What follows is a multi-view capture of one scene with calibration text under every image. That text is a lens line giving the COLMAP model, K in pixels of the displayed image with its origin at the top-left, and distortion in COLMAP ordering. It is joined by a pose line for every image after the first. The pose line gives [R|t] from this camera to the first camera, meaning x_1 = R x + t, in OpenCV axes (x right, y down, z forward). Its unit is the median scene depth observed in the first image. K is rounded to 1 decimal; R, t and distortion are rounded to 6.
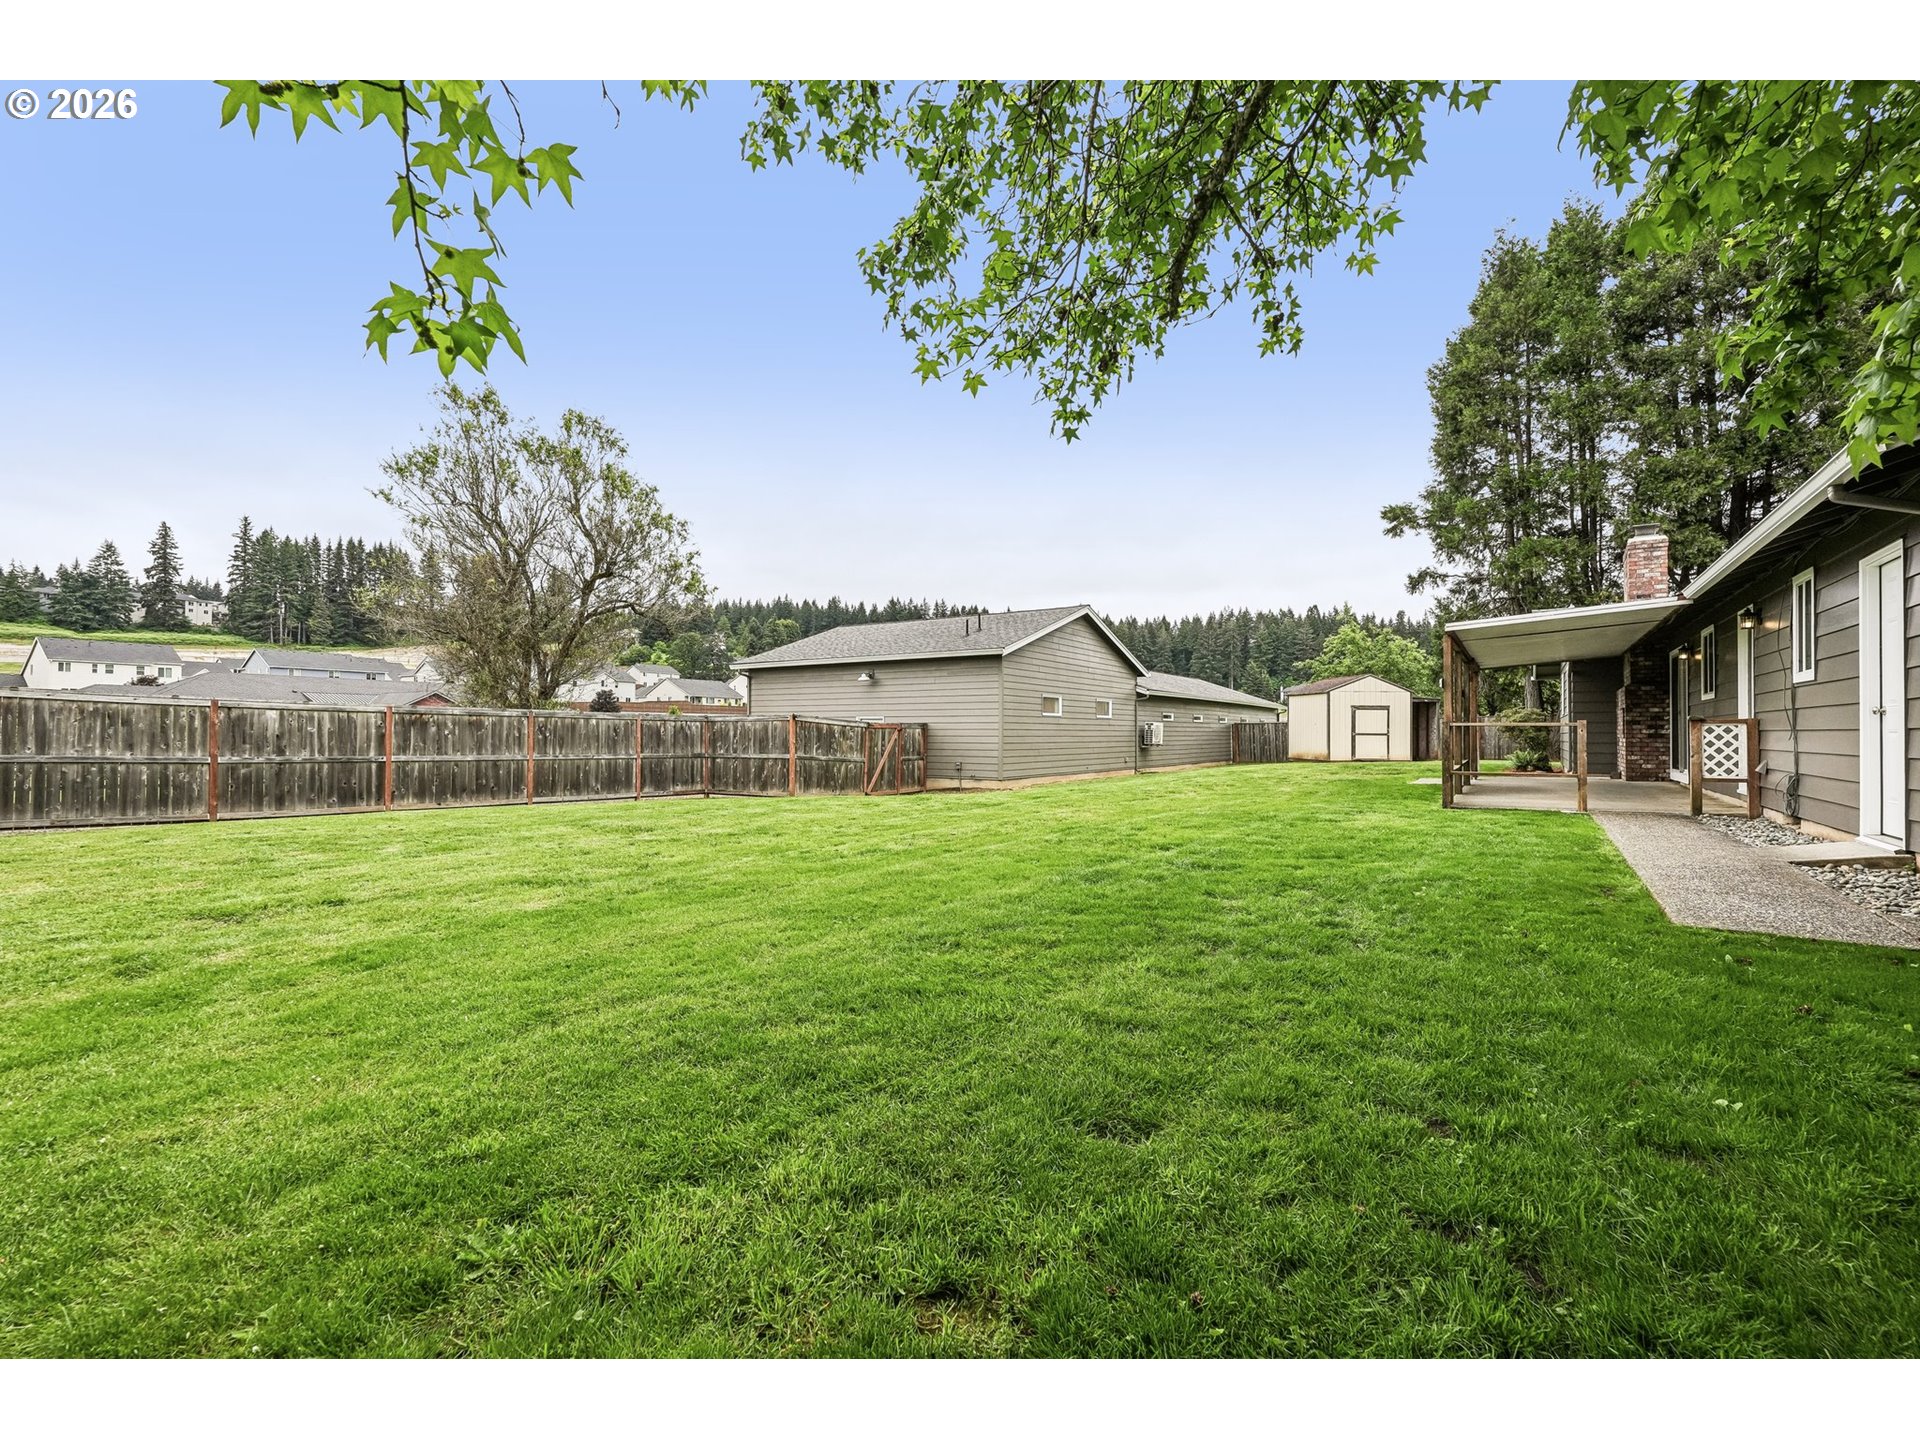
lens RADIAL K [[855.6, 0, 955.3], [0, 855.6, 727.8], [0, 0, 1]] dist [-0.013625, 0.004180]
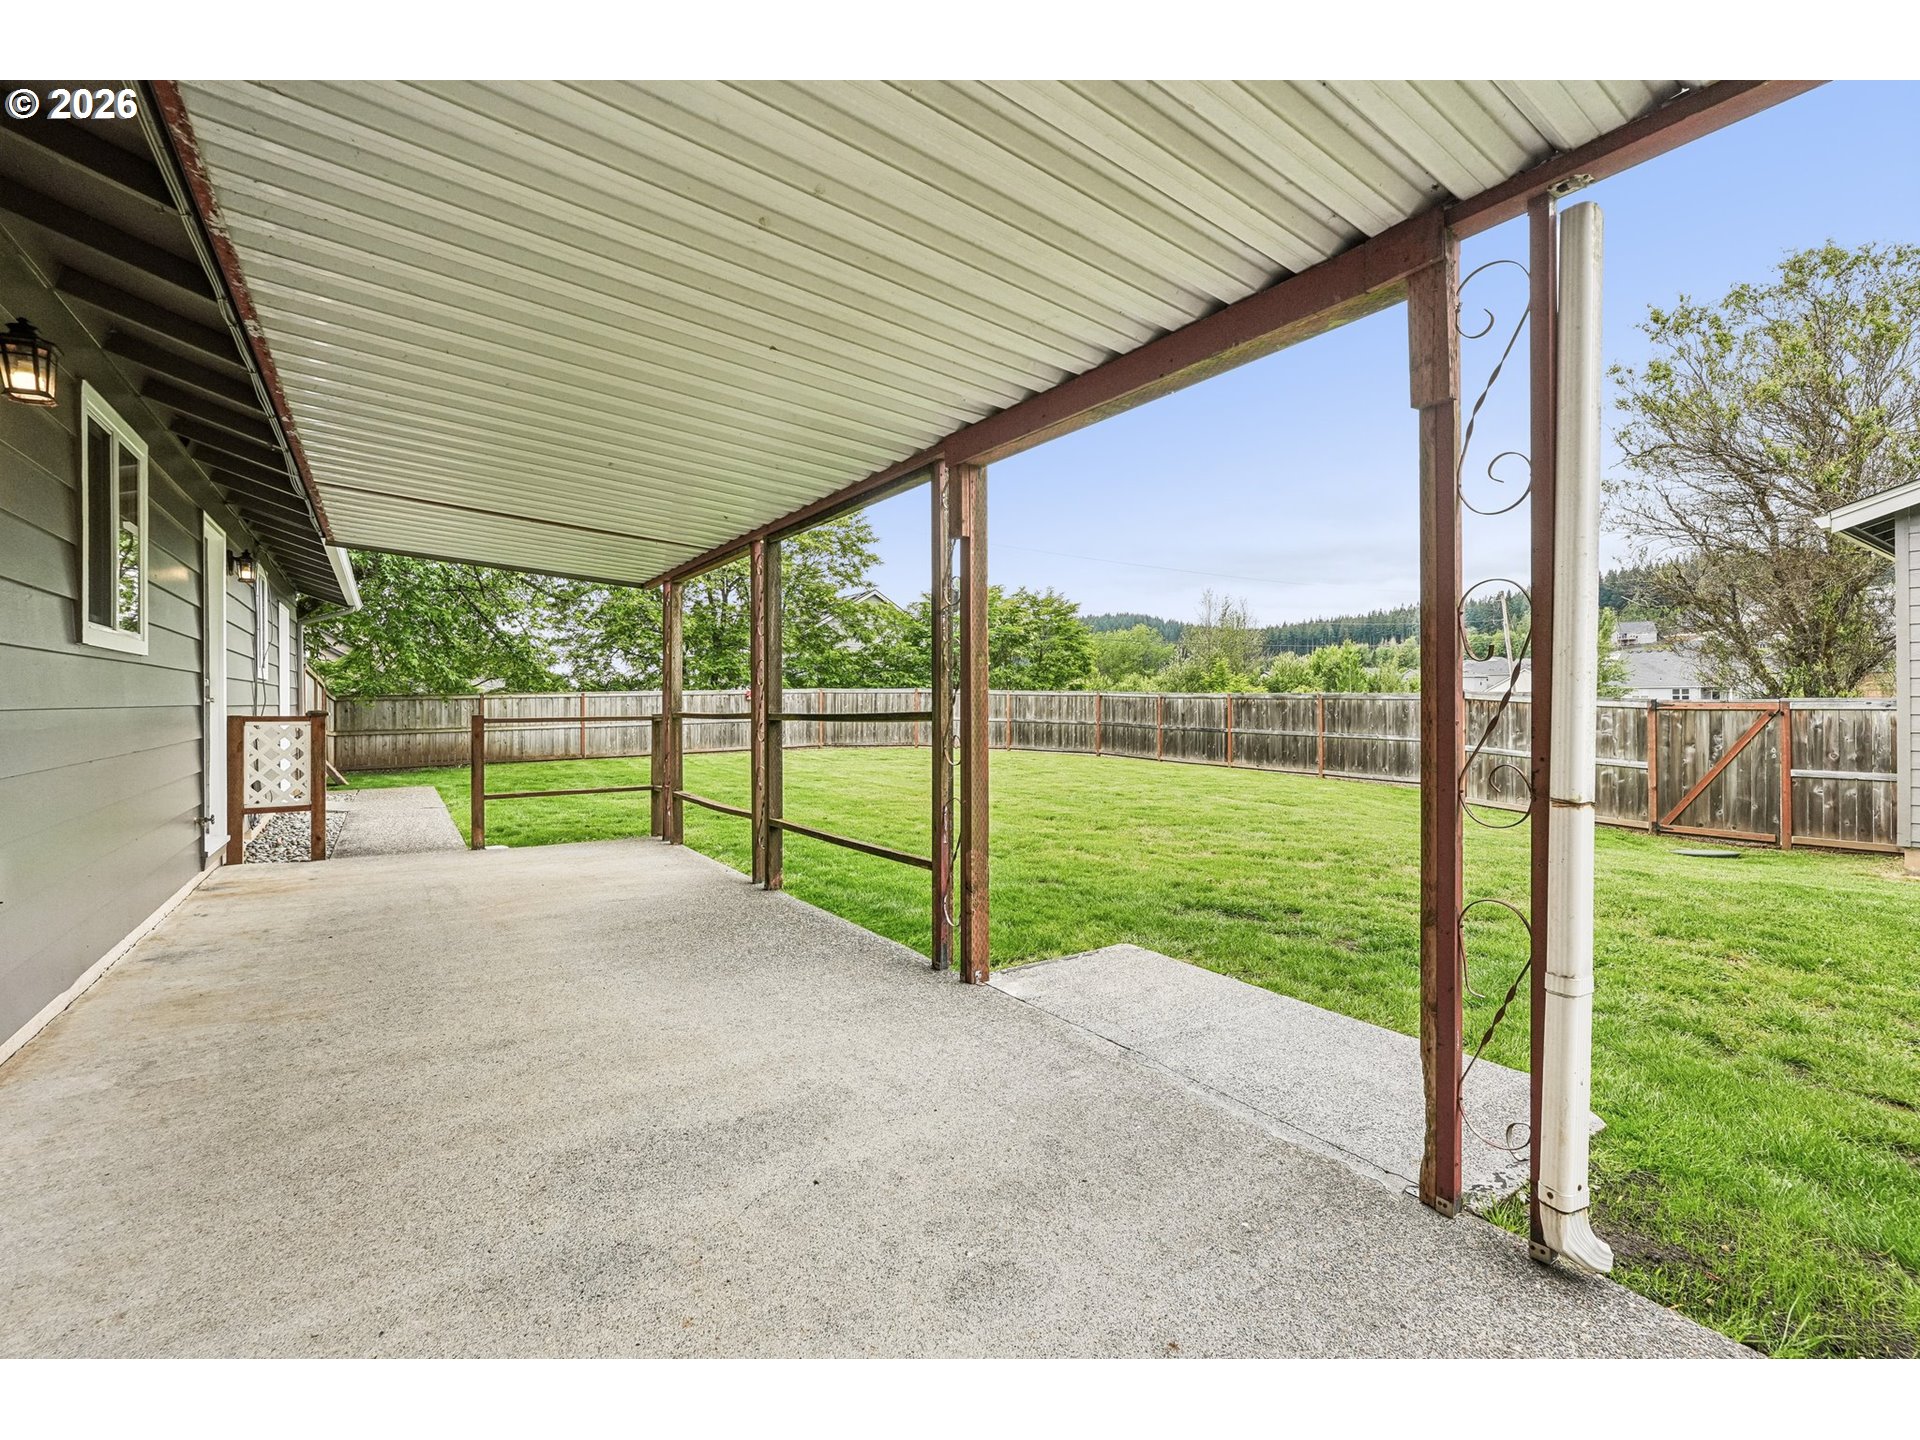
lens RADIAL K [[855.6, 0, 953.7], [0, 855.6, 715.5], [0, 0, 1]] dist [-0.013625, 0.004180]
pose [[-0.396830, 0.020203, -0.917670, 0.821558], [0.015296, 0.999764, 0.015396, -0.017791], [0.917765, -0.007927, -0.397045, 1.084733]]
